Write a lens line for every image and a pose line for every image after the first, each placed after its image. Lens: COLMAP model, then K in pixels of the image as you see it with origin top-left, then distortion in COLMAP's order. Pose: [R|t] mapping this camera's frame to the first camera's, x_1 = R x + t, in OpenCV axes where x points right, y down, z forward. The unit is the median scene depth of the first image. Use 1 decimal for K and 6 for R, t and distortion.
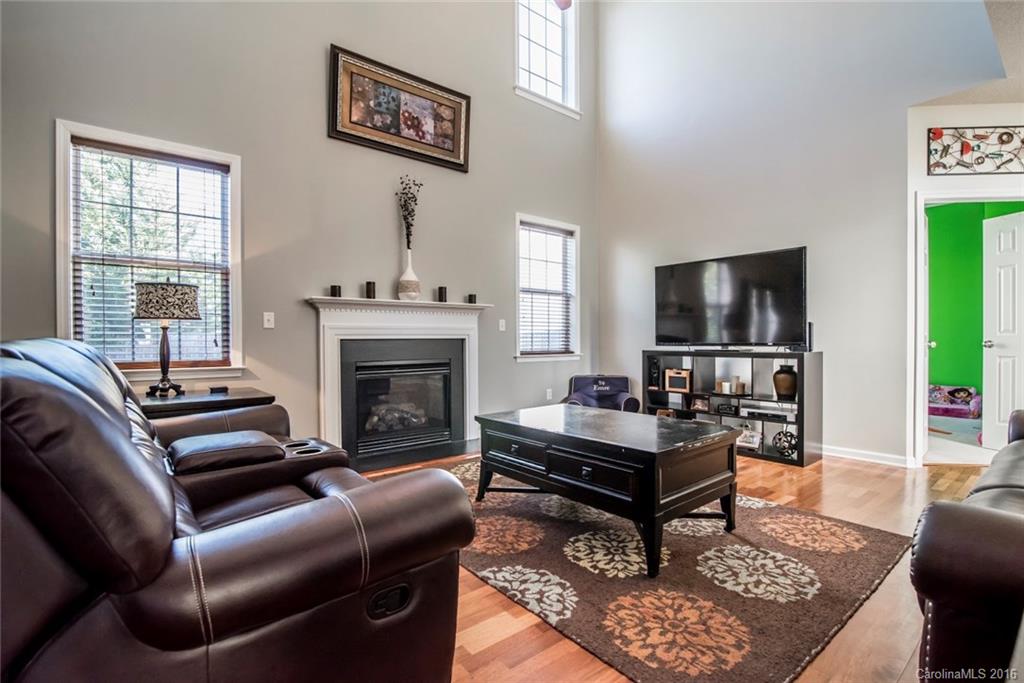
lens RADIAL K [[468.4, 0, 512.0], [0, 468.4, 341.5], [0, 0, 1]] dist [-0.014511, 0.000385]
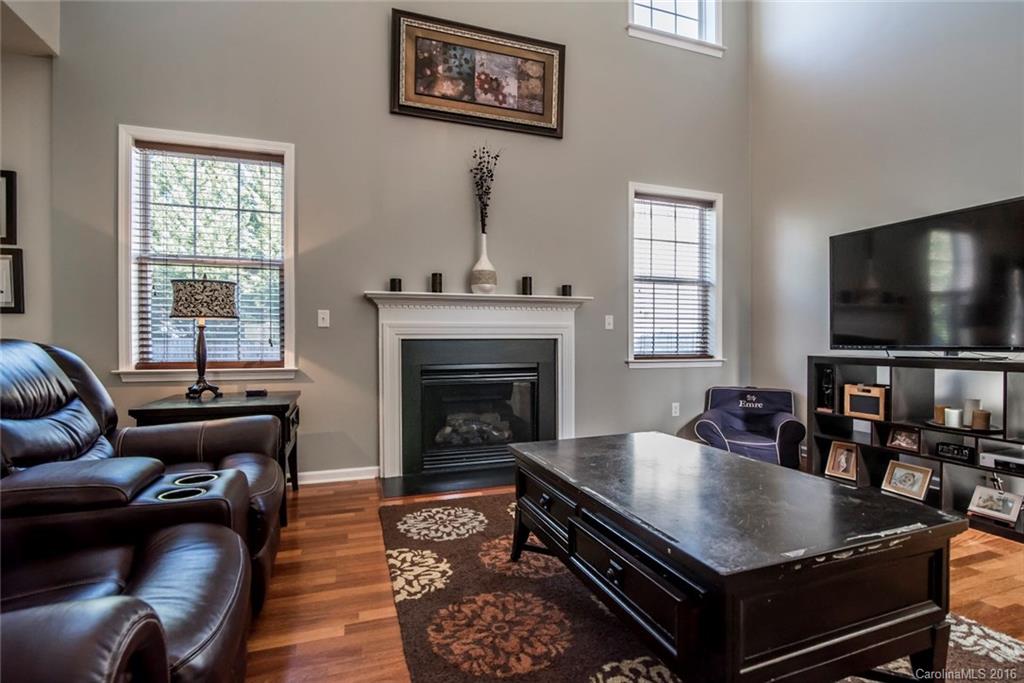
lens RADIAL K [[468.4, 0, 512.0], [0, 468.4, 341.5], [0, 0, 1]] dist [-0.014511, 0.000385]
pose [[0.936743, 0.004138, -0.349993, 0.124037], [-0.004219, 0.999991, 0.000530, -0.001623], [0.349992, 0.000980, 0.936752, 0.215058]]
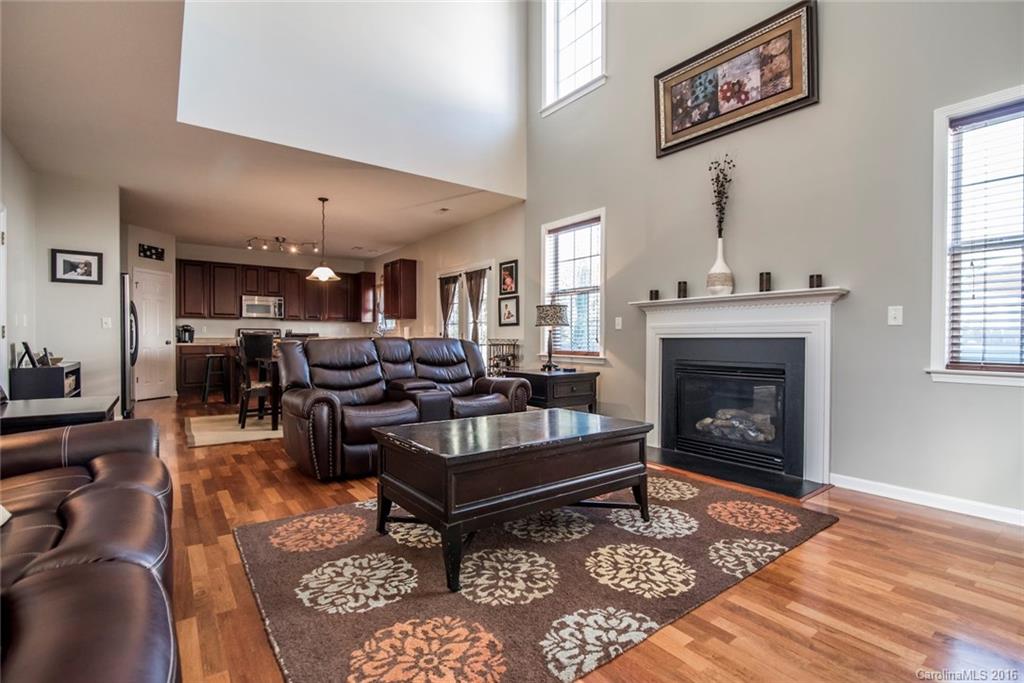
lens RADIAL K [[500.2, 0, 537.4], [0, 500.2, 341.7], [0, 0, 1]] dist [-0.026426, 0.000116]
pose [[-0.029162, 0.008040, -0.999542, 0.728389], [-0.009097, 0.999924, 0.008308, -0.003183], [0.999533, 0.009335, -0.029087, 0.664398]]
